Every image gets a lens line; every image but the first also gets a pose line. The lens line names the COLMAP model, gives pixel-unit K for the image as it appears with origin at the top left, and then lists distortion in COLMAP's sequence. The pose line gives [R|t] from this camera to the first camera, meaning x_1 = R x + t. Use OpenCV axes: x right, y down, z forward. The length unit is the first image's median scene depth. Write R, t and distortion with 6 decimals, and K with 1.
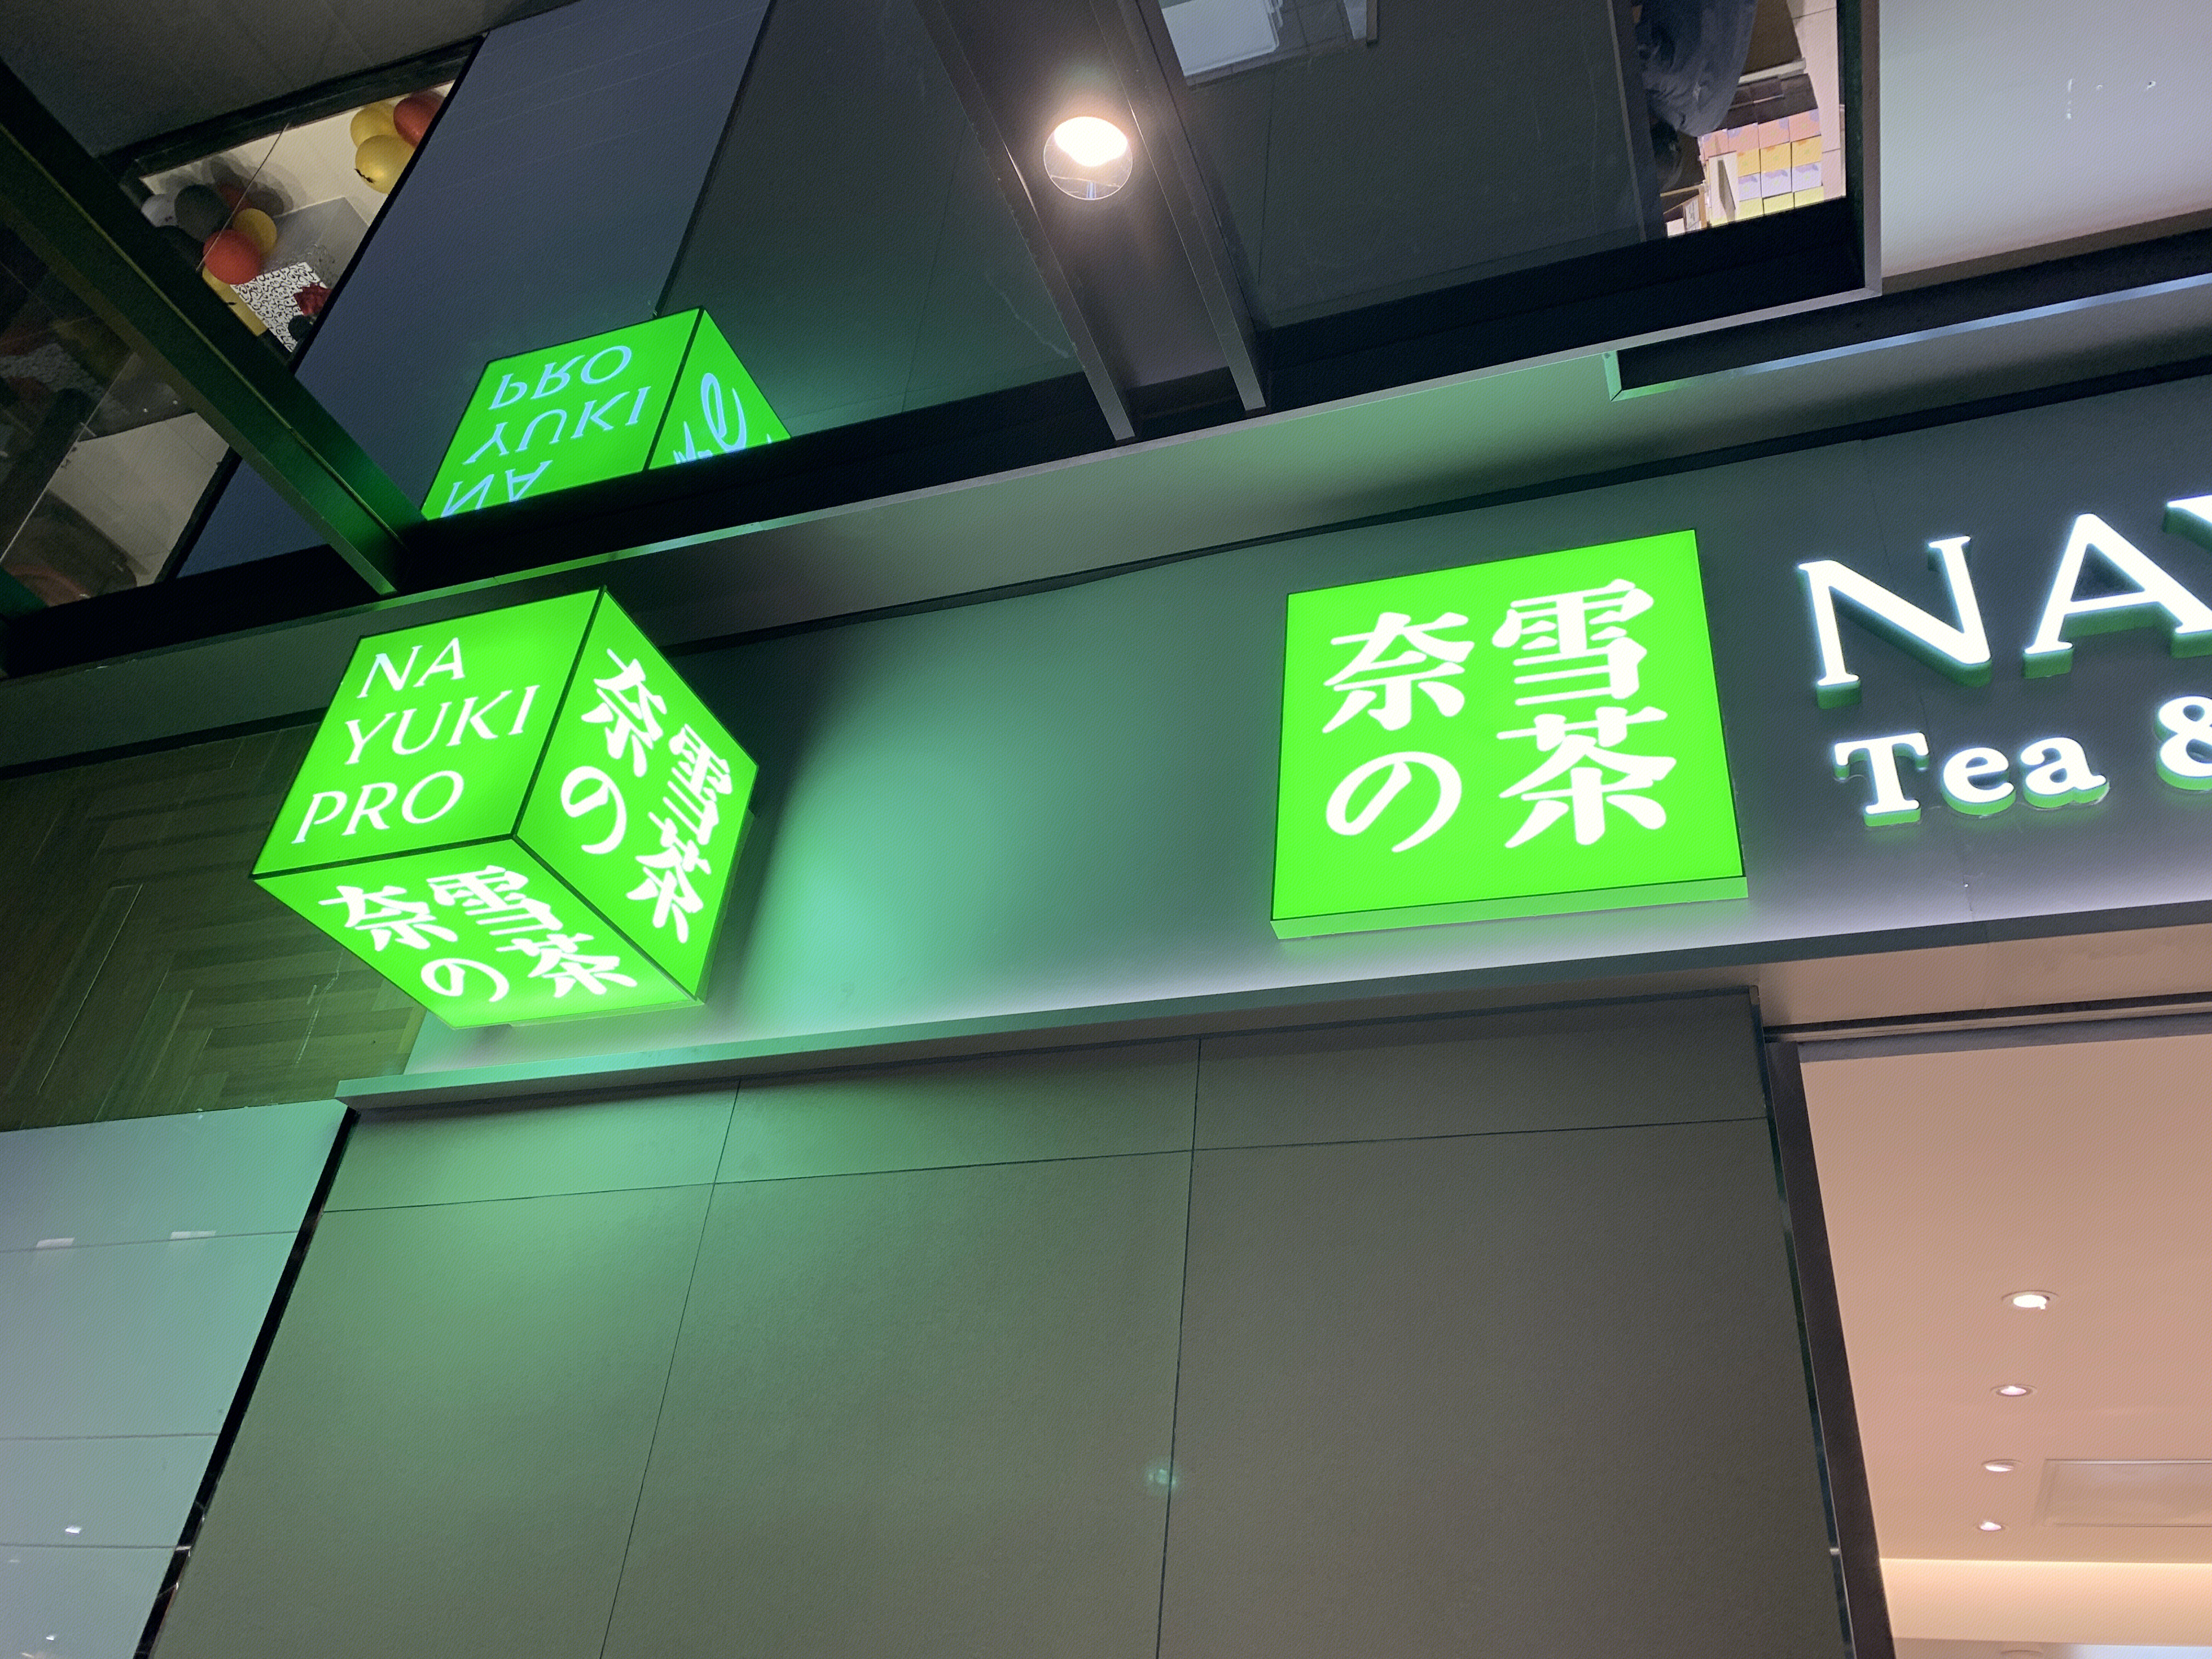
lens RADIAL K [[1668.0, 0, 1106.0], [0, 1668.0, 829.5], [0, 0, 1]] dist [0.105274, -0.000451]
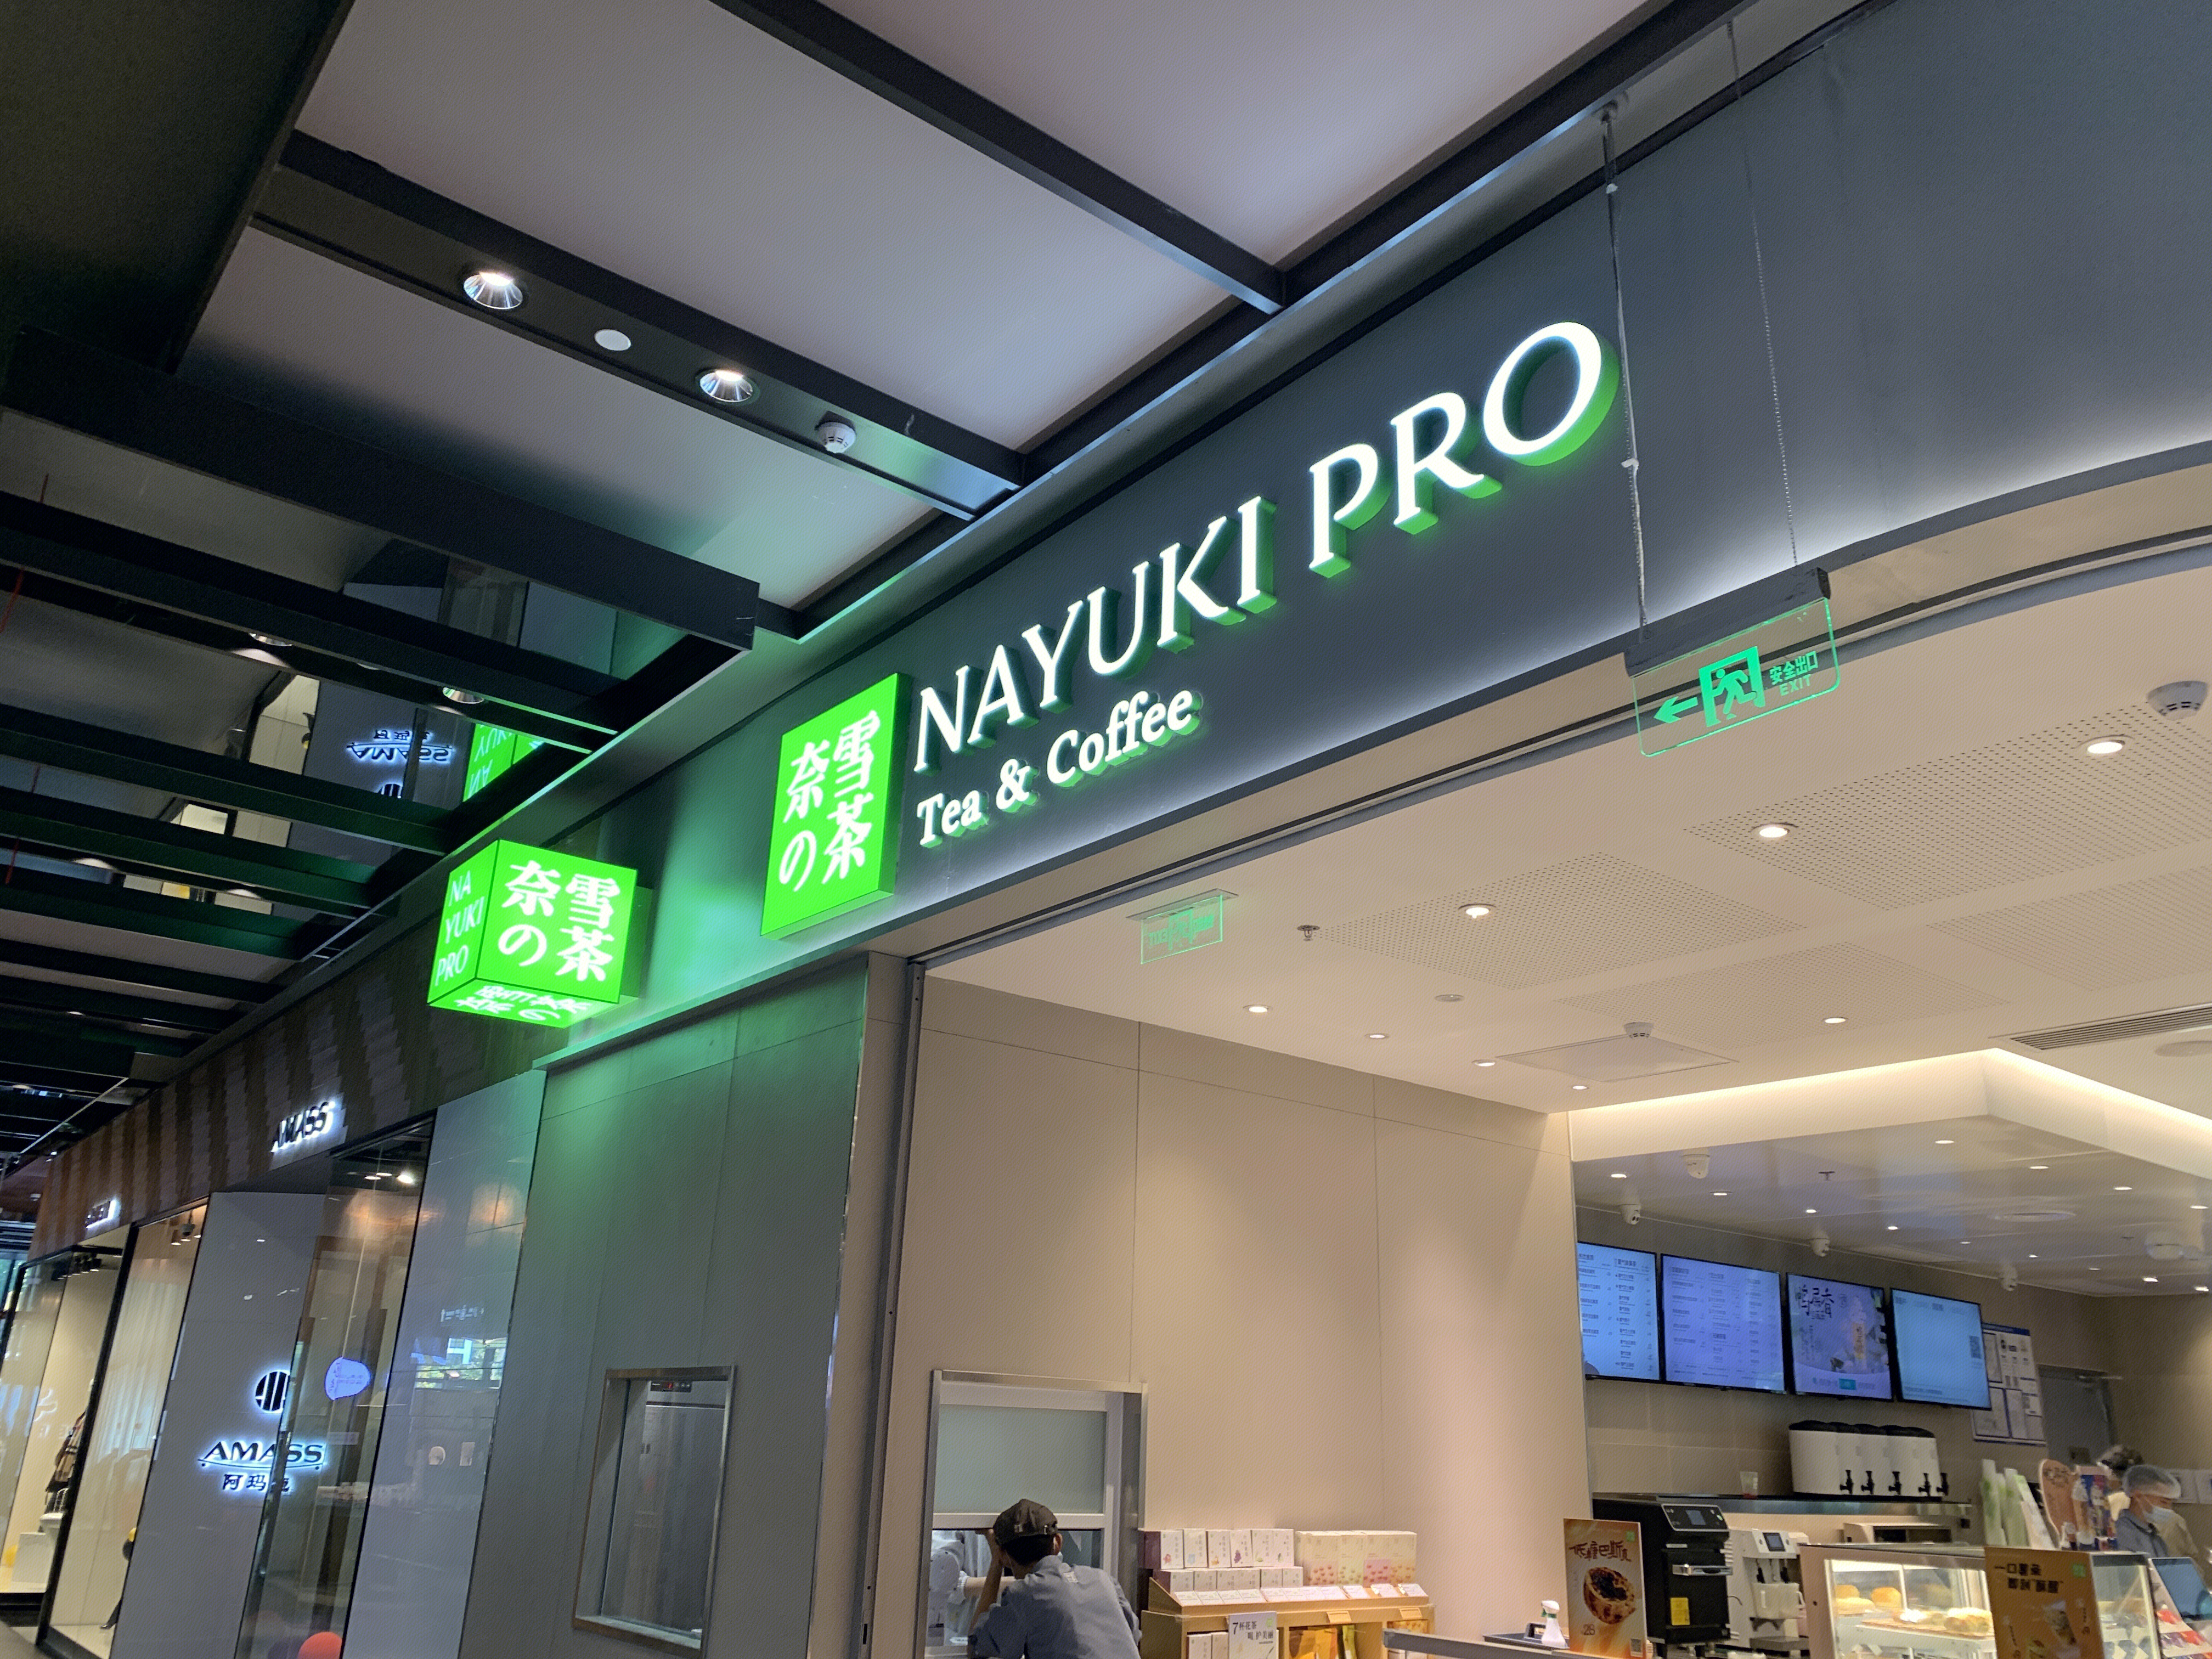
lens RADIAL K [[1699.2, 0, 1106.0], [0, 1699.2, 829.5], [0, 0, 1]] dist [-0.060387, -0.000708]
pose [[0.858911, -0.234270, -0.455401, 1.386498], [0.323609, 0.937482, 0.128079, -0.188559], [0.396925, -0.257380, 0.881025, -0.579559]]
